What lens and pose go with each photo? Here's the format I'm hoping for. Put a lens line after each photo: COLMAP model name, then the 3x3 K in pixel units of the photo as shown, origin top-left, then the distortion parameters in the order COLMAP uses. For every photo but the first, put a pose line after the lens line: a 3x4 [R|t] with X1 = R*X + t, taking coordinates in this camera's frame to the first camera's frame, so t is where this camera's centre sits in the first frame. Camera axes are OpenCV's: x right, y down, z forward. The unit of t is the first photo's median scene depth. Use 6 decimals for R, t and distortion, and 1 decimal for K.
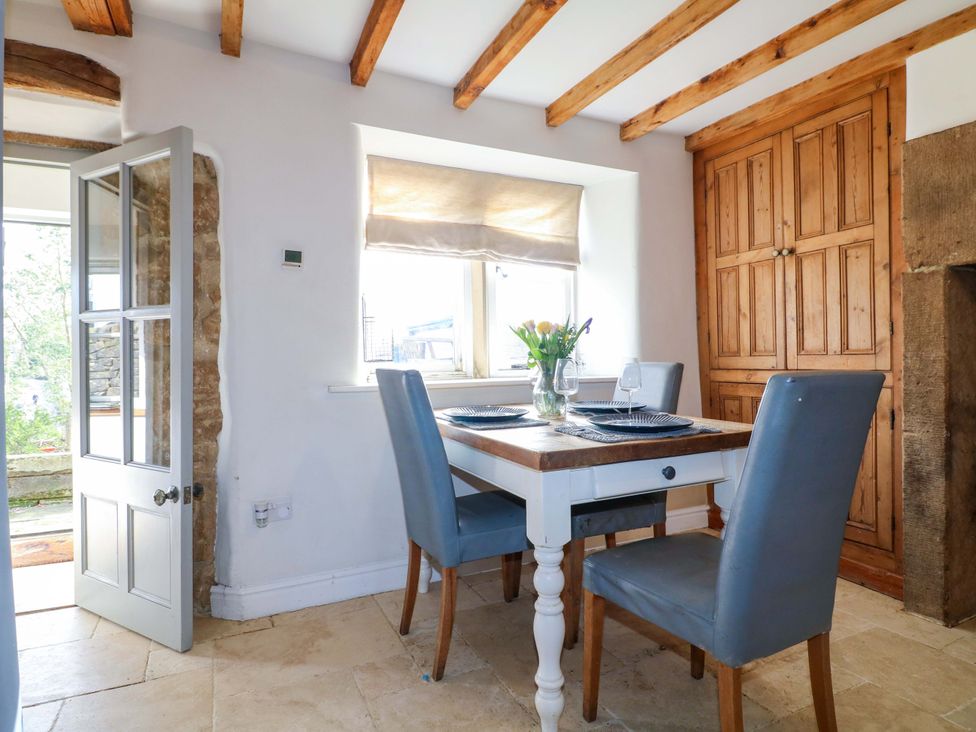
lens RADIAL K [[553.1, 0, 488.8], [0, 553.1, 364.6], [0, 0, 1]] dist [-0.000440, -0.011170]
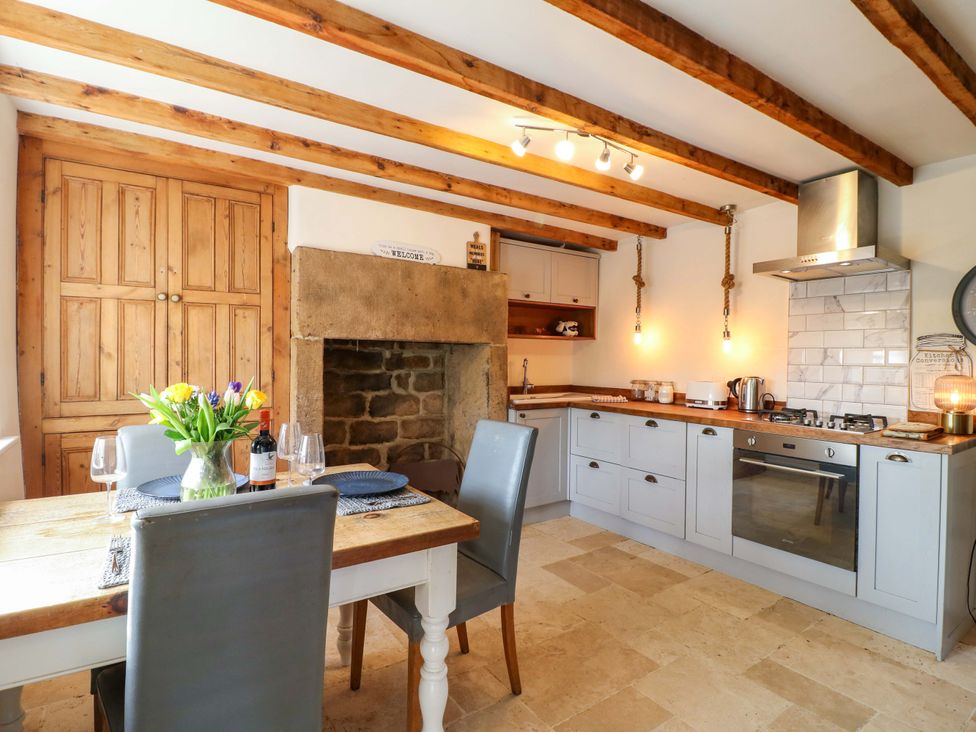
lens RADIAL K [[510.8, 0, 480.2], [0, 510.8, 358.2], [0, 0, 1]] dist [-0.003001, -0.012283]
pose [[-0.145173, 0.004763, 0.989395, -0.574344], [0.005018, 0.999979, -0.004078, -0.102028], [-0.989394, 0.004373, -0.145193, 0.689108]]
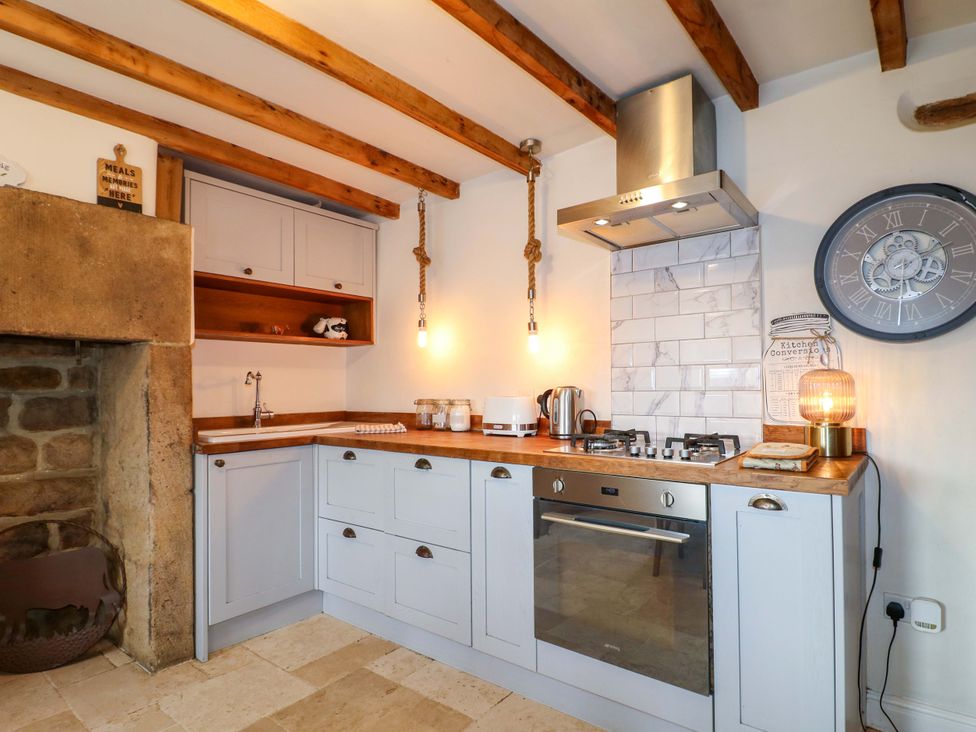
lens RADIAL K [[553.1, 0, 502.2], [0, 553.1, 373.6], [0, 0, 1]] dist [-0.000440, -0.011170]
pose [[-0.446110, 0.034828, 0.894300, -0.170327], [0.028650, 0.999286, -0.024625, -0.054378], [-0.894519, 0.014636, -0.446790, 0.313989]]
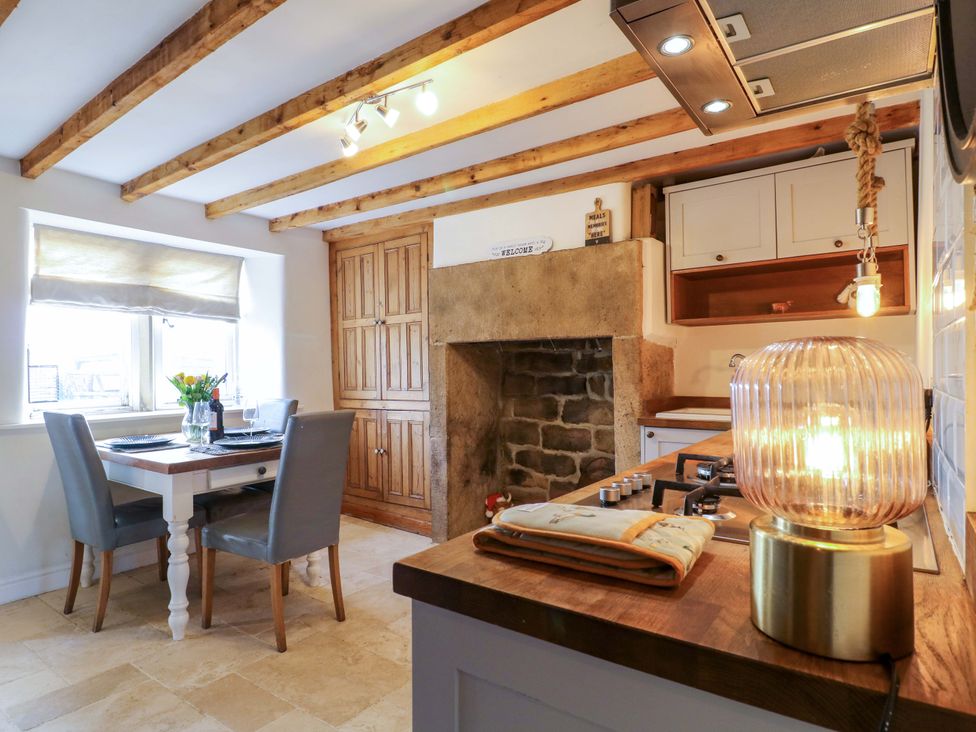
lens RADIAL K [[553.1, 0, 486.3], [0, 553.1, 362.7], [0, 0, 1]] dist [-0.000440, -0.011170]
pose [[0.878300, 0.007964, 0.478044, 0.080790], [0.008406, 0.999449, -0.032095, -0.050486], [-0.478036, 0.032208, 0.877749, -0.564069]]
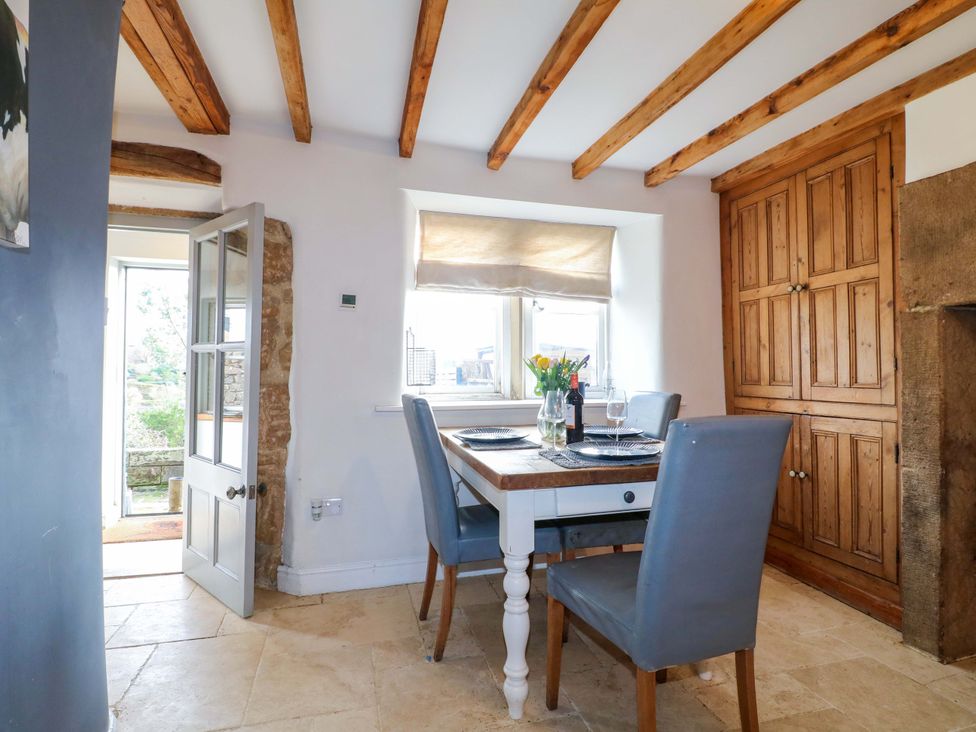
lens RADIAL K [[510.8, 0, 492.4], [0, 510.8, 361.8], [0, 0, 1]] dist [-0.003001, -0.012283]
pose [[0.985357, 0.011954, -0.170082, 0.154275], [-0.016730, 0.999504, -0.026676, -0.032865], [0.169679, 0.029131, 0.985069, -0.057274]]
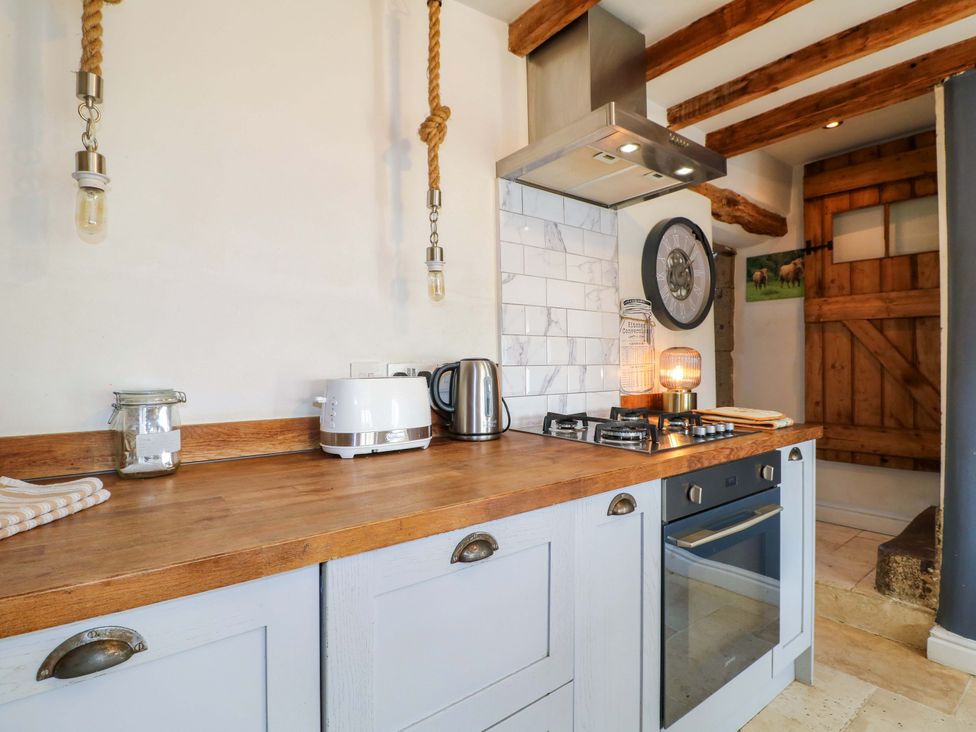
lens RADIAL K [[510.8, 0, 490.9], [0, 510.8, 360.9], [0, 0, 1]] dist [-0.003001, -0.012283]
pose [[-0.973466, 0.014355, -0.228382, 0.865798], [0.011125, 0.999819, 0.015426, -0.059835], [0.228562, 0.012476, -0.973449, 0.355182]]
